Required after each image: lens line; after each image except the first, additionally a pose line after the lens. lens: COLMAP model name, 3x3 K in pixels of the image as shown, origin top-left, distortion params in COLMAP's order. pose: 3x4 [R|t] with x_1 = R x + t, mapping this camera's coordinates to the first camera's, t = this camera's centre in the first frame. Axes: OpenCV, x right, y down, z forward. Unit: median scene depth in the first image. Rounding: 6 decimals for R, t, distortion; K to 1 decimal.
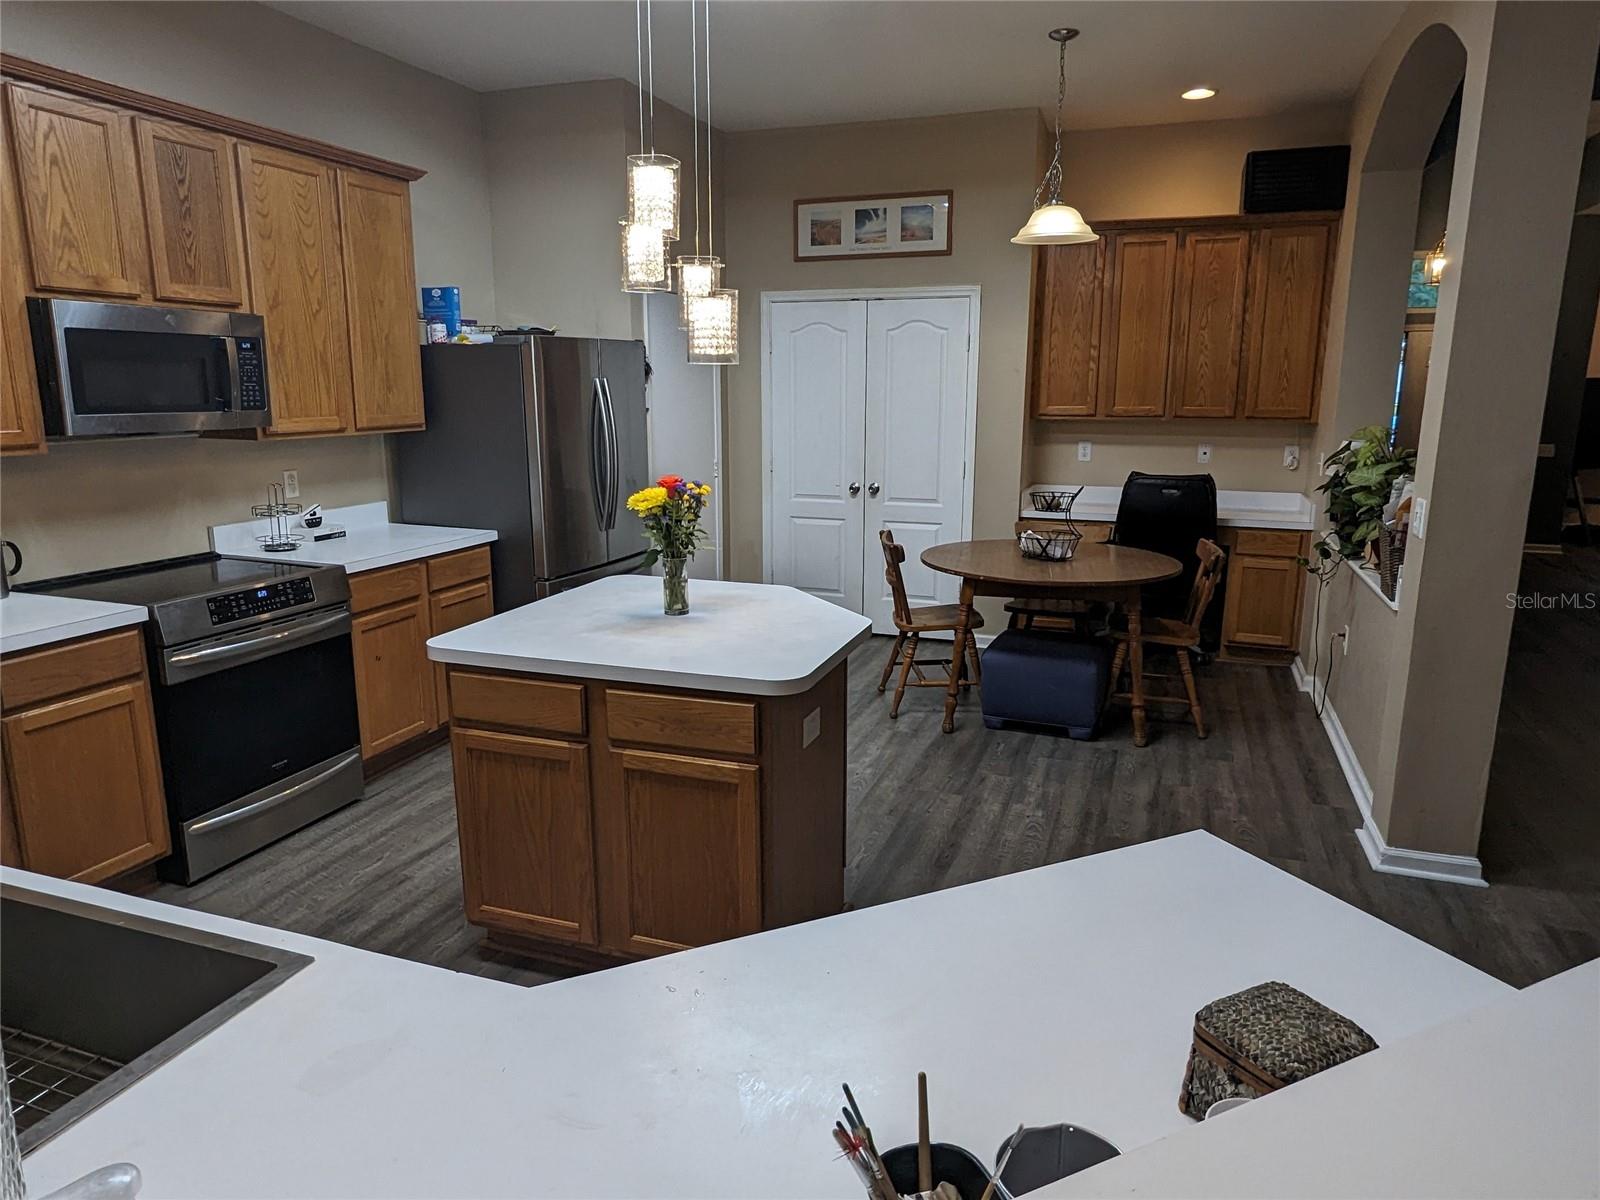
lens RADIAL K [[1026.1, 0, 793.1], [0, 1026.1, 595.5], [0, 0, 1]] dist [0.002089, 0.001136]
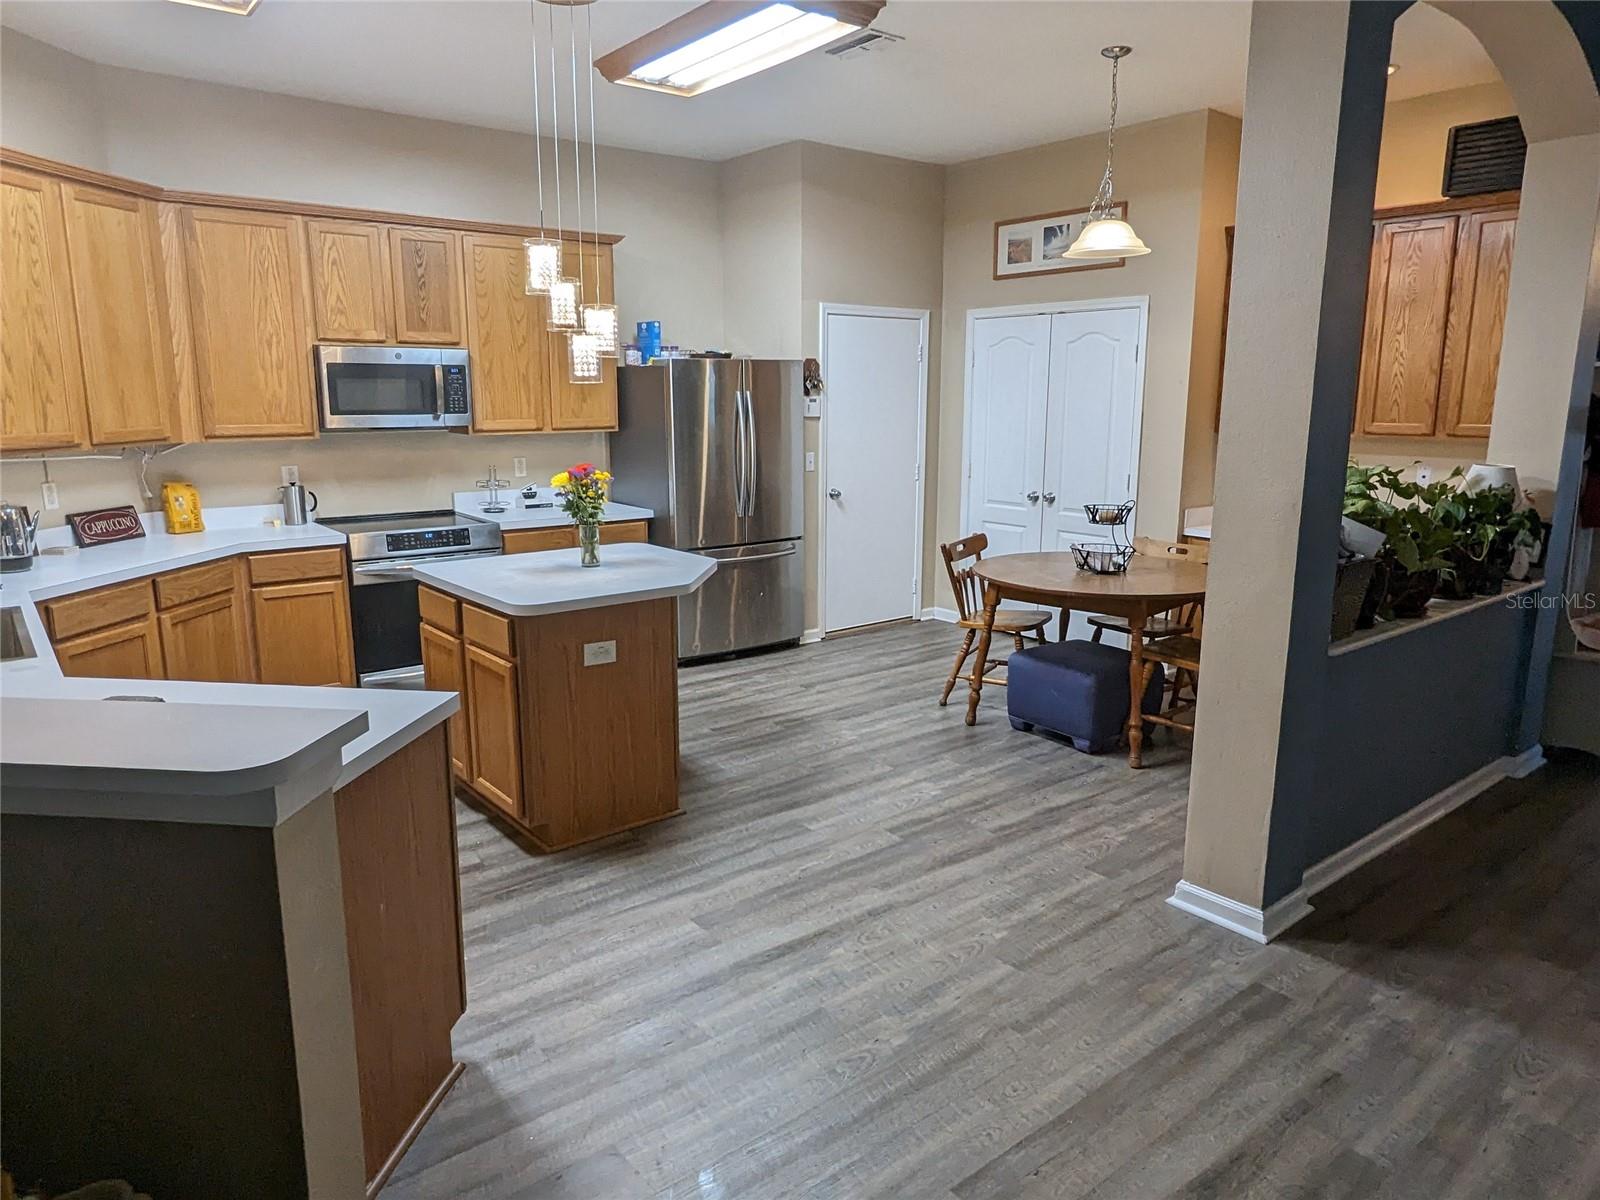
lens RADIAL K [[1035.8, 0, 778.4], [0, 1035.8, 603.4], [0, 0, 1]] dist [-0.003057, -0.003685]
pose [[0.847197, 0.104541, -0.520892, 0.607201], [-0.106723, 0.993951, 0.025904, 0.002697], [0.520449, 0.033646, 0.853230, -0.022740]]
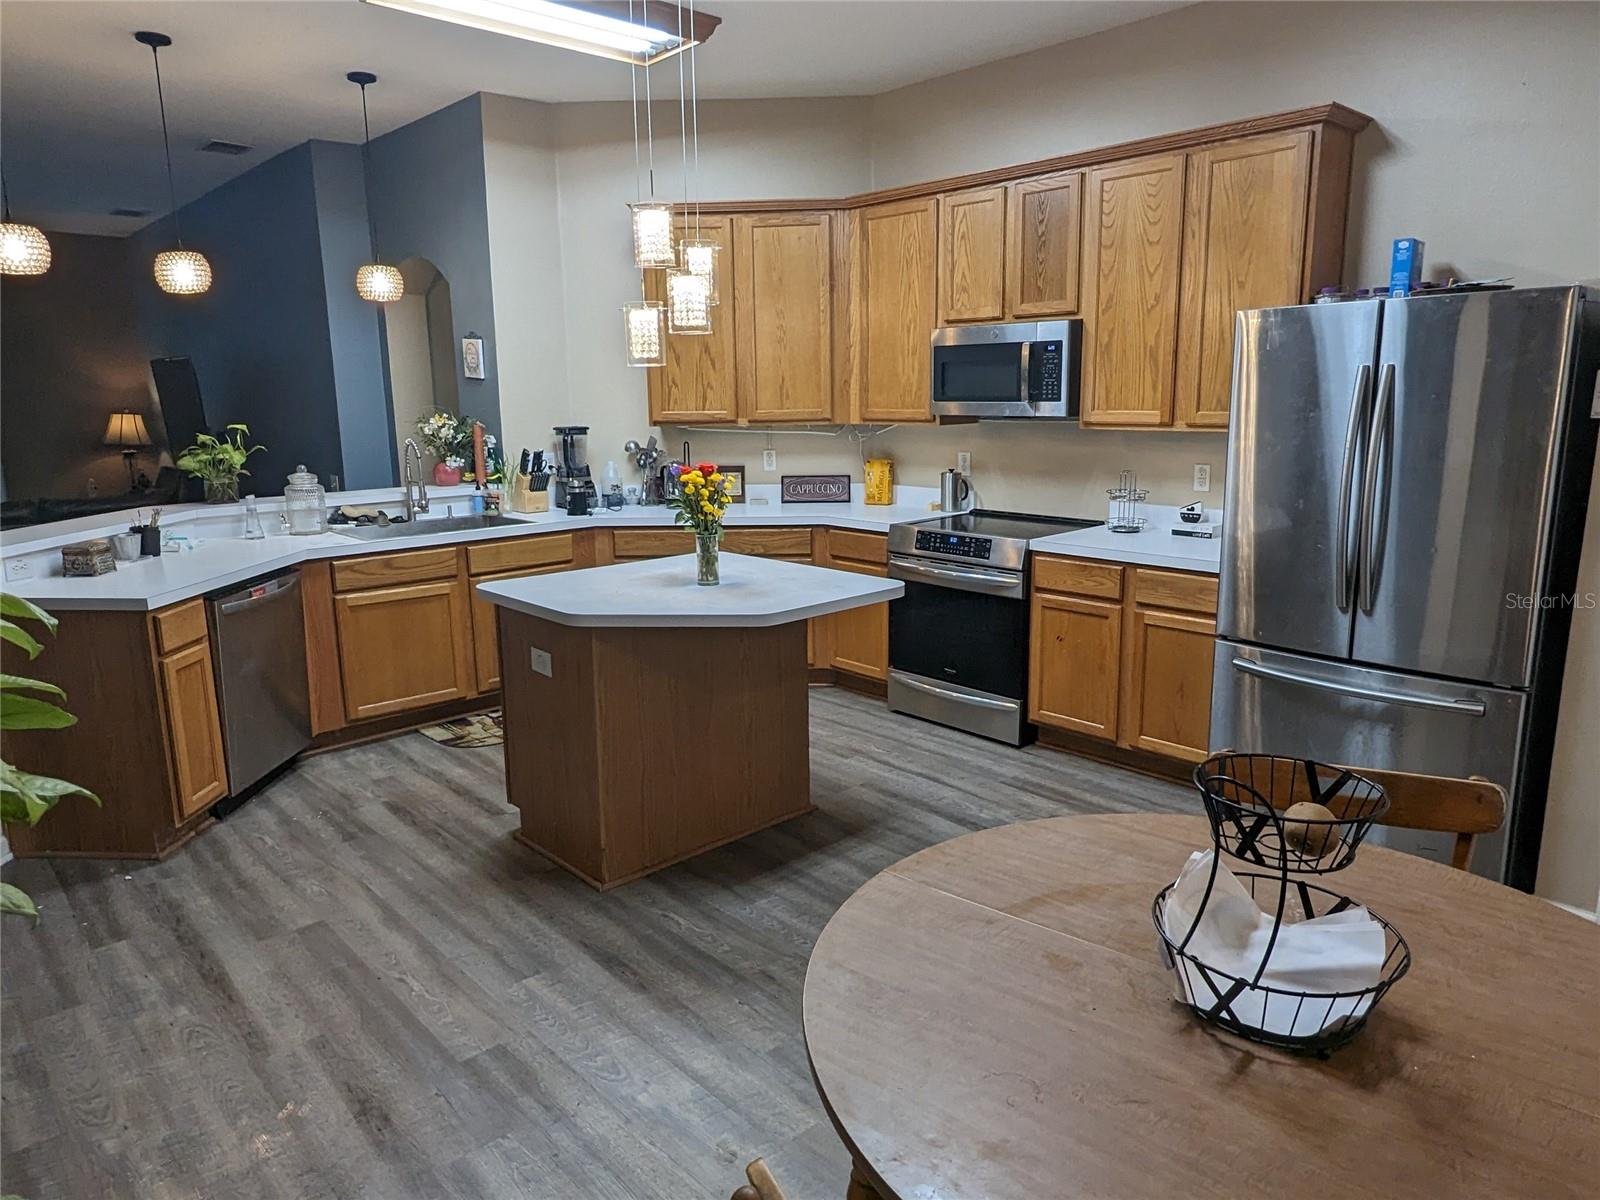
lens RADIAL K [[1026.1, 0, 793.1], [0, 1026.1, 595.5], [0, 0, 1]] dist [0.002089, 0.001136]
pose [[-0.459456, 0.180667, -0.869632, 0.623559], [-0.168632, 0.943542, 0.285116, -0.232428], [0.872045, 0.277646, -0.403050, 1.156871]]
